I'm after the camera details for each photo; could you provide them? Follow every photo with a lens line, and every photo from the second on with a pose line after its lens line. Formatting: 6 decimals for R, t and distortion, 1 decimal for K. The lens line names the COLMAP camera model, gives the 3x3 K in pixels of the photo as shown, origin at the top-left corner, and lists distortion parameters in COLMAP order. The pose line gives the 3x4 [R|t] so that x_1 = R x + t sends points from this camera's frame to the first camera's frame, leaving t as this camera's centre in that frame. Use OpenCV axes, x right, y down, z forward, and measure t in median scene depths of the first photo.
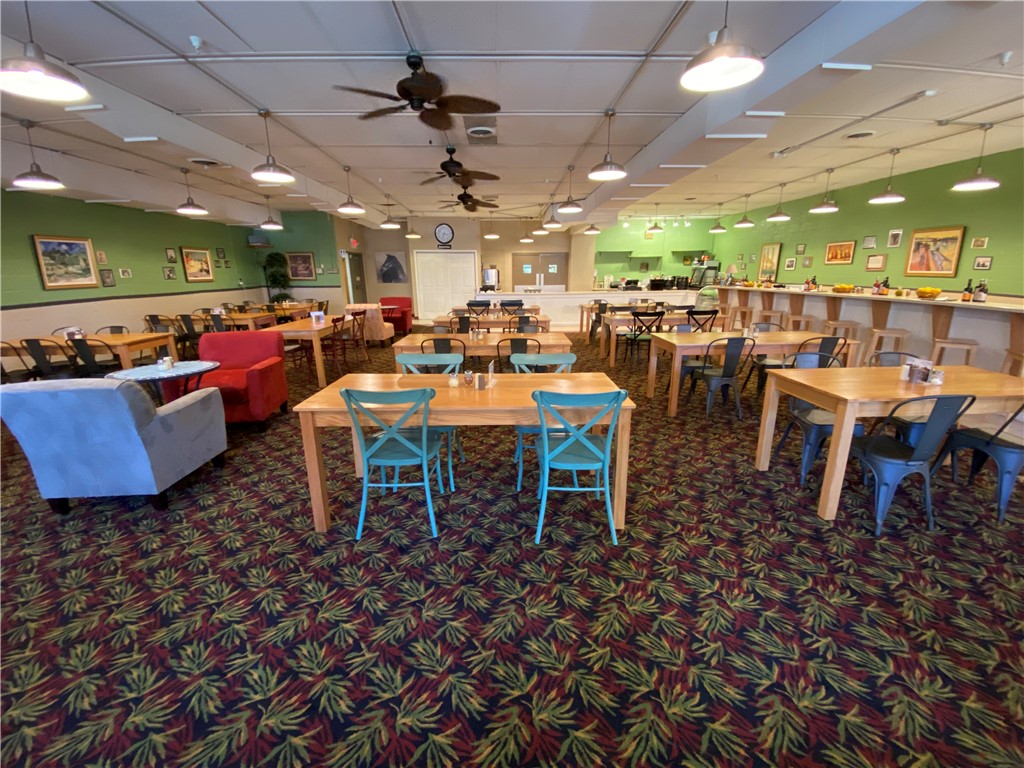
lens RADIAL K [[424.3, 0, 520.6], [0, 424.3, 388.3], [0, 0, 1]] dist [0.002820, -0.010260]
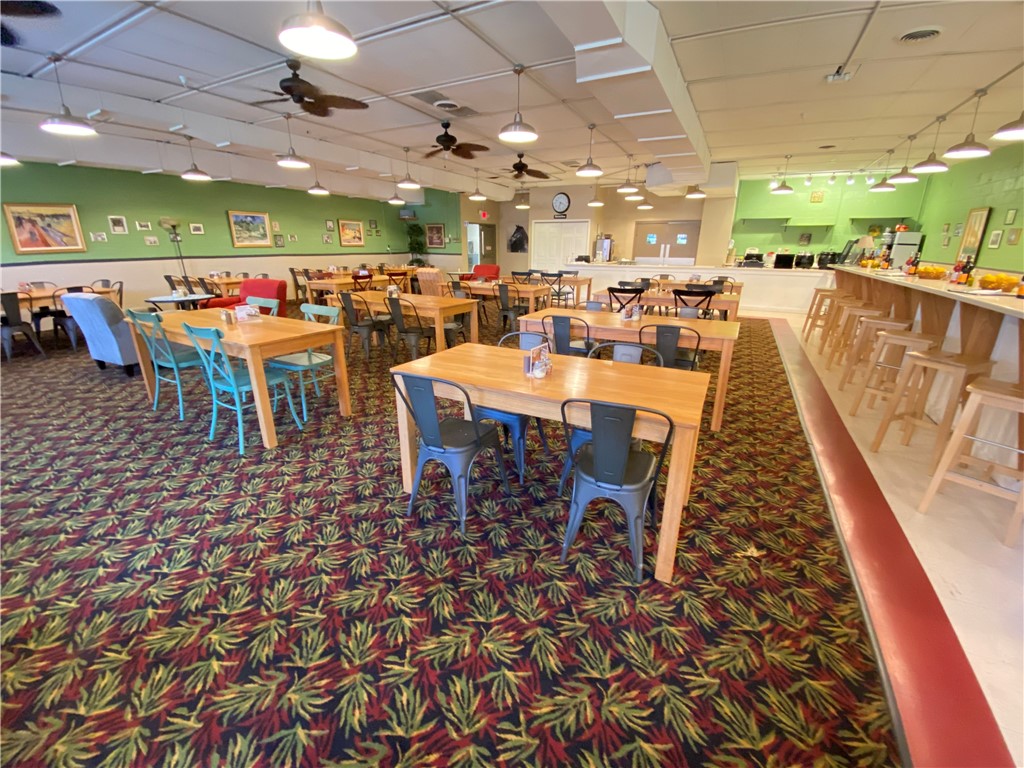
lens RADIAL K [[424.3, 0, 504.6], [0, 424.3, 385.0], [0, 0, 1]] dist [0.002820, -0.010260]
pose [[0.864403, 0.171643, -0.472595, 0.281788], [-0.146186, 0.985117, 0.090406, -0.011394], [0.481080, -0.009061, 0.876630, 0.053732]]
